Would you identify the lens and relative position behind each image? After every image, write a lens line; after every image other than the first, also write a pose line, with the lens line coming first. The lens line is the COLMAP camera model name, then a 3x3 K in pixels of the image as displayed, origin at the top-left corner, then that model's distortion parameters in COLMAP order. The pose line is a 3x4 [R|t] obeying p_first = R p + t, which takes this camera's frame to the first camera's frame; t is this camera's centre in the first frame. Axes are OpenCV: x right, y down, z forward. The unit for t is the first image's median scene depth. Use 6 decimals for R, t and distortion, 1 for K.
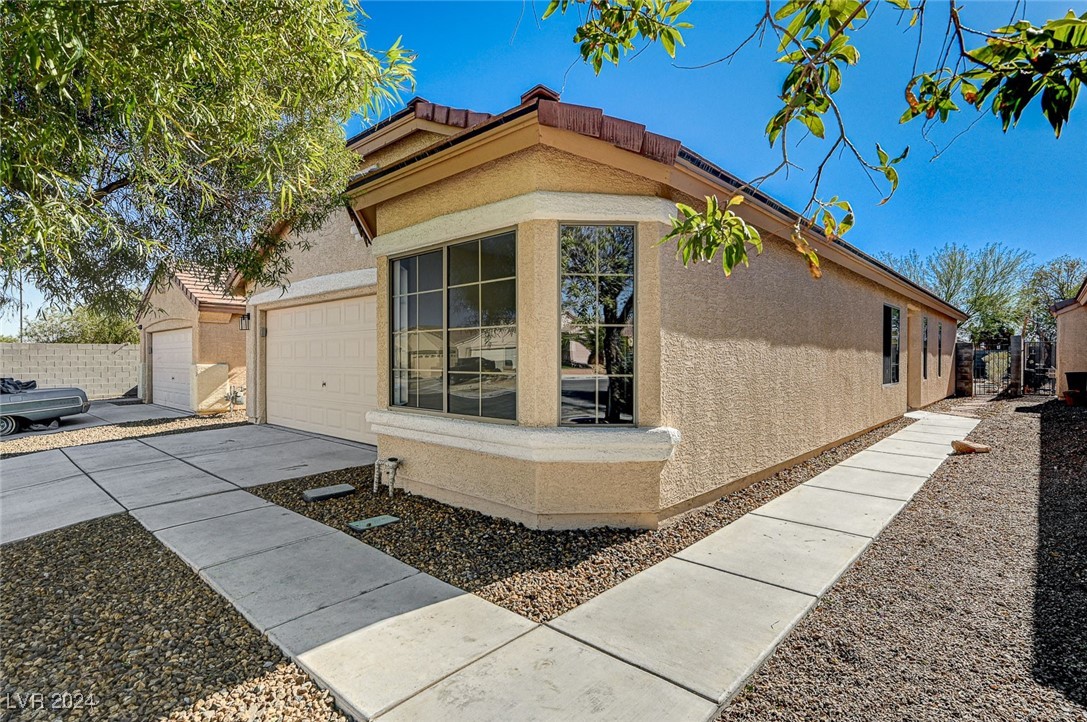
lens RADIAL K [[540.3, 0, 545.0], [0, 540.3, 360.9], [0, 0, 1]] dist [0.002799, 0.000125]
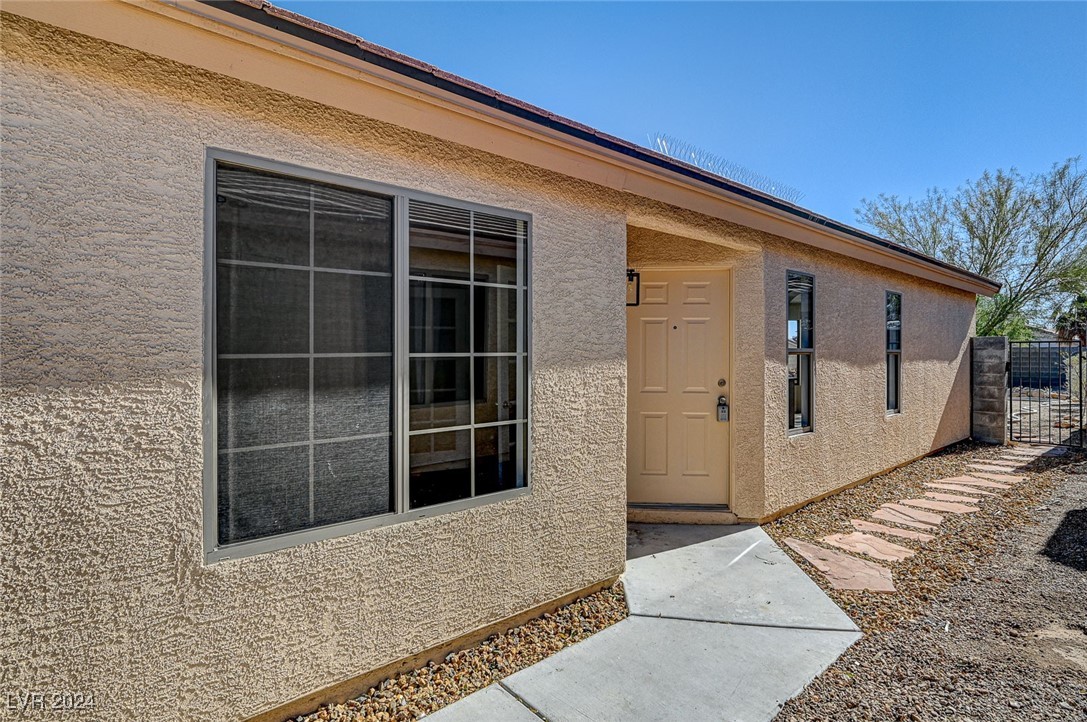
lens RADIAL K [[545.4, 0, 543.2], [0, 545.4, 352.7], [0, 0, 1]] dist [-0.002771, -0.000371]
pose [[0.992958, -0.001980, -0.118447, 1.681740], [0.001254, 0.999980, -0.006207, -0.065246], [0.118457, 0.006015, 0.992941, 1.774926]]
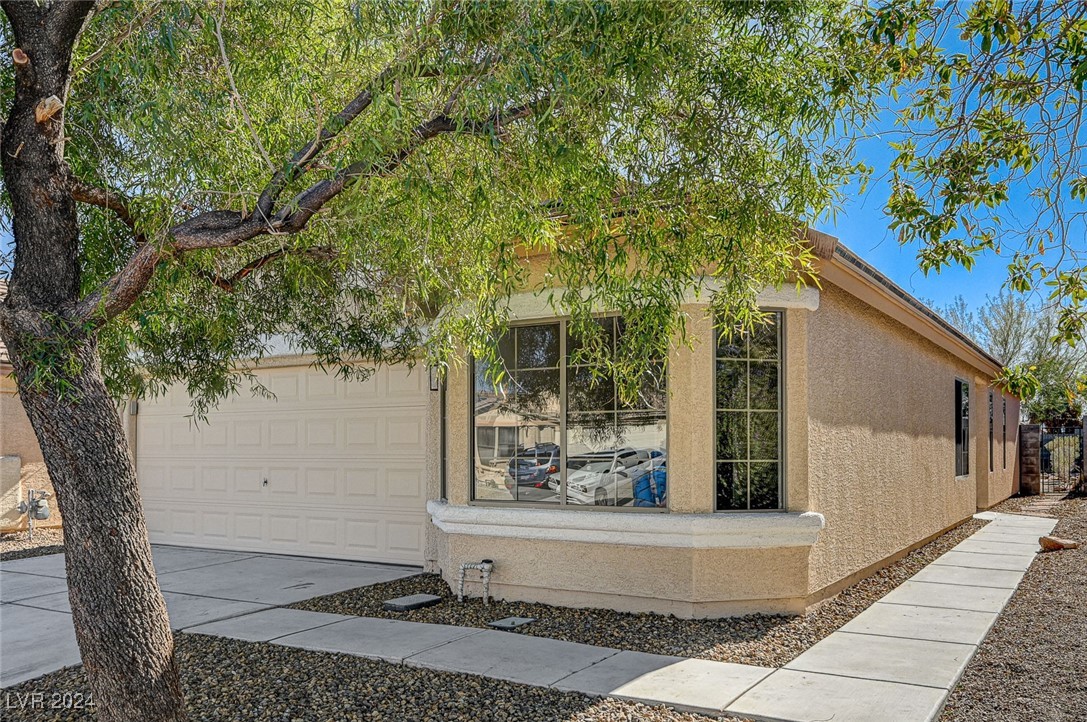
lens RADIAL K [[923.7, 0, 542.5], [0, 923.7, 431.0], [0, 0, 1]] dist [0.002441, -0.000393]
pose [[0.981598, 0.000854, 0.190956, -0.579078], [0.003518, 0.999739, -0.022555, 0.008685], [-0.190926, 0.022812, 0.981339, -0.575217]]
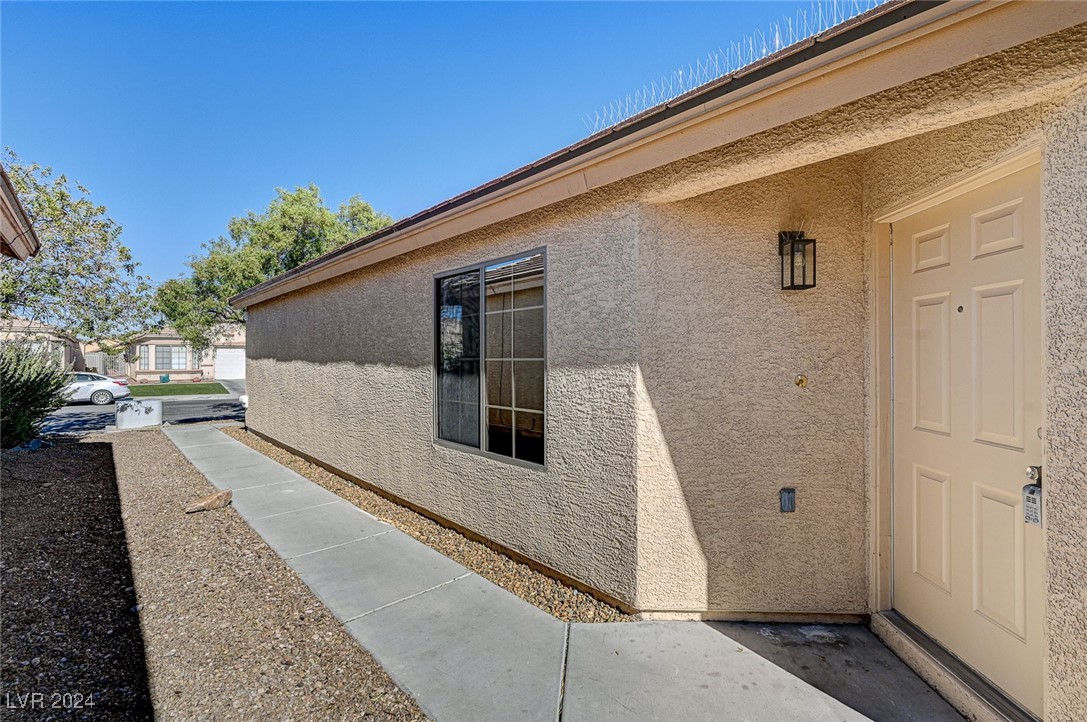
lens RADIAL K [[521.5, 0, 543.5], [0, 521.5, 361.0], [0, 0, 1]] dist [0.001166, 0.000172]
pose [[-0.110905, 0.003582, -0.993825, 4.923460], [-0.006557, 0.999969, 0.004336, -0.082707], [0.993809, 0.006998, -0.110878, 5.279294]]
